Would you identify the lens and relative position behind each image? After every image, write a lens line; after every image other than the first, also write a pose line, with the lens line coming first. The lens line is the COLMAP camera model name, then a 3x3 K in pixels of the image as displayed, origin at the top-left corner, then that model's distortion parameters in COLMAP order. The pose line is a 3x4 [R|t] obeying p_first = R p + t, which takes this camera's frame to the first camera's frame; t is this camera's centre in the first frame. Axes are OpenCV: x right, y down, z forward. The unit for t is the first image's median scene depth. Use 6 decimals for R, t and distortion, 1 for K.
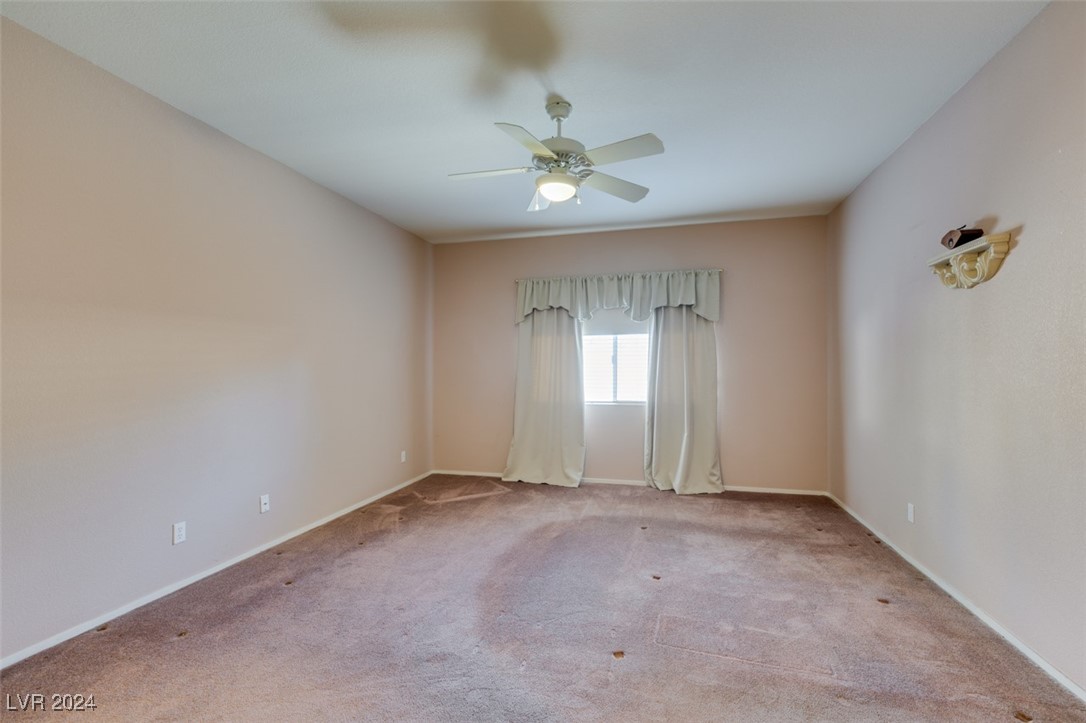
lens RADIAL K [[485.5, 0, 541.5], [0, 485.5, 365.4], [0, 0, 1]] dist [0.007025, -0.001375]
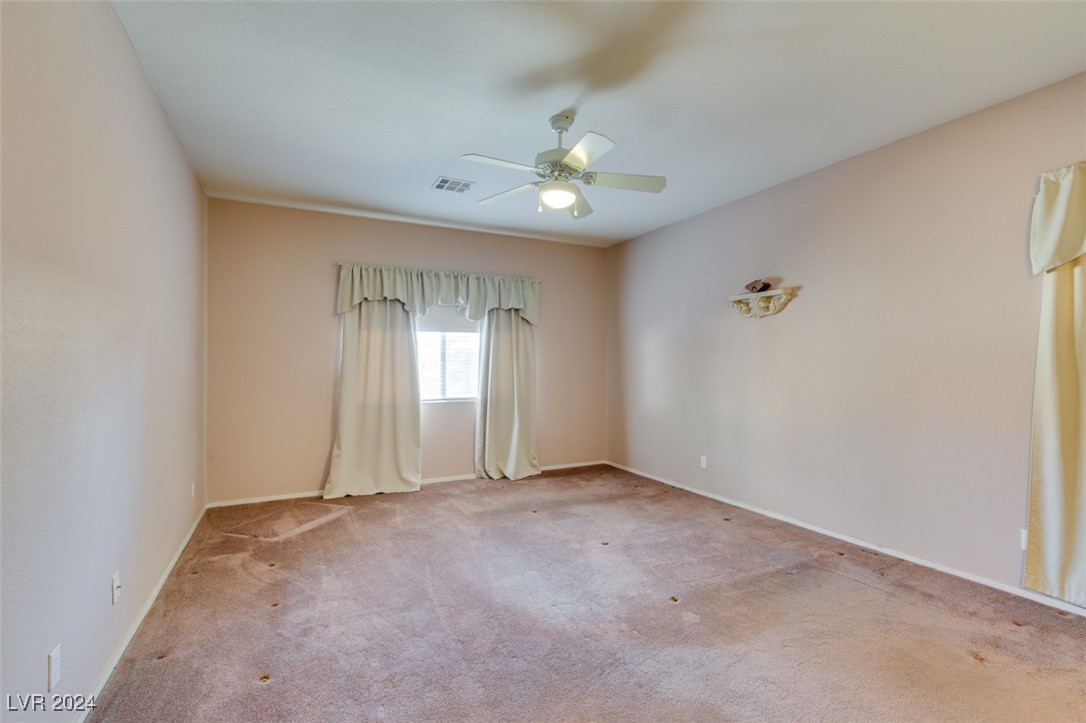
lens RADIAL K [[485.5, 0, 541.5], [0, 485.5, 365.4], [0, 0, 1]] dist [0.007025, -0.001375]
pose [[0.752367, 0.000942, 0.658743, -0.373883], [-0.005785, 0.999970, 0.005177, -0.001118], [-0.658718, -0.007706, 0.752350, 0.123920]]
